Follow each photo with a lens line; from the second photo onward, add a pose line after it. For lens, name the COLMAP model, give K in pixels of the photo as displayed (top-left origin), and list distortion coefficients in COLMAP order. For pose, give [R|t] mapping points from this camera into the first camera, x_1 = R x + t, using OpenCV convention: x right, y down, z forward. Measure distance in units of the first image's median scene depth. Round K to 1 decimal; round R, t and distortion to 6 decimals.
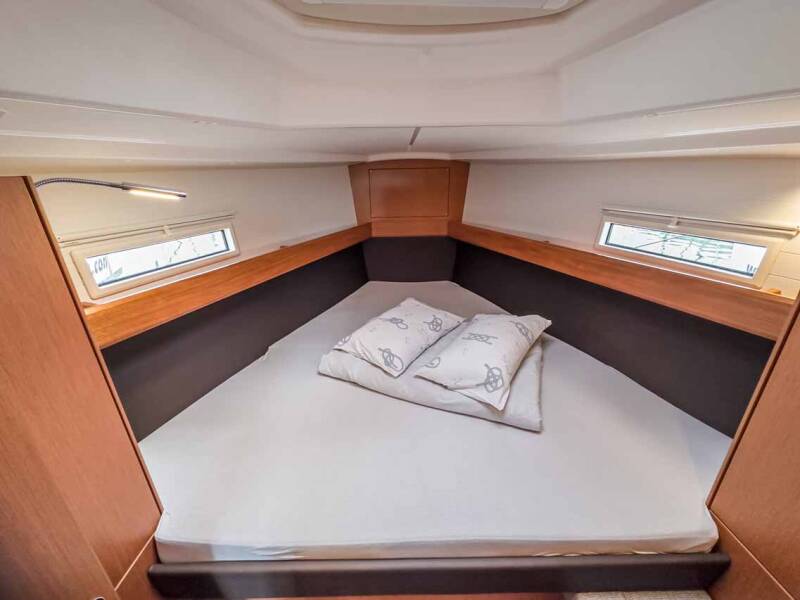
lens RADIAL K [[320.1, 0, 398.9], [0, 320.1, 294.6], [0, 0, 1]] dist [-0.006728, 0.000121]
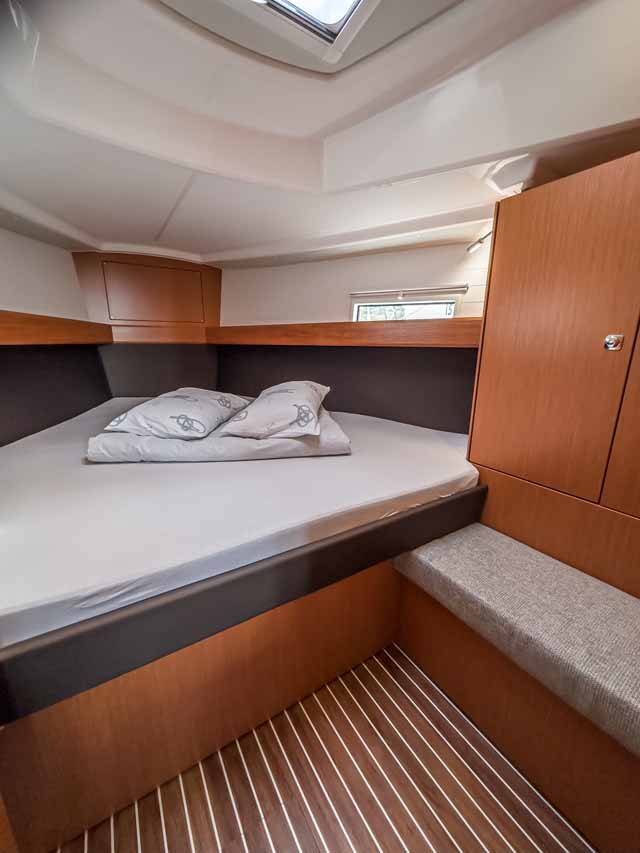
lens RADIAL K [[341.3, 0, 317.1], [0, 341.3, 429.6], [0, 0, 1]] dist [-0.006728, 0.000121]
pose [[0.849152, -0.100429, 0.518512, -0.210360], [0.156298, 0.985564, -0.065074, 0.327212], [-0.504491, 0.136300, 0.852591, 0.028286]]
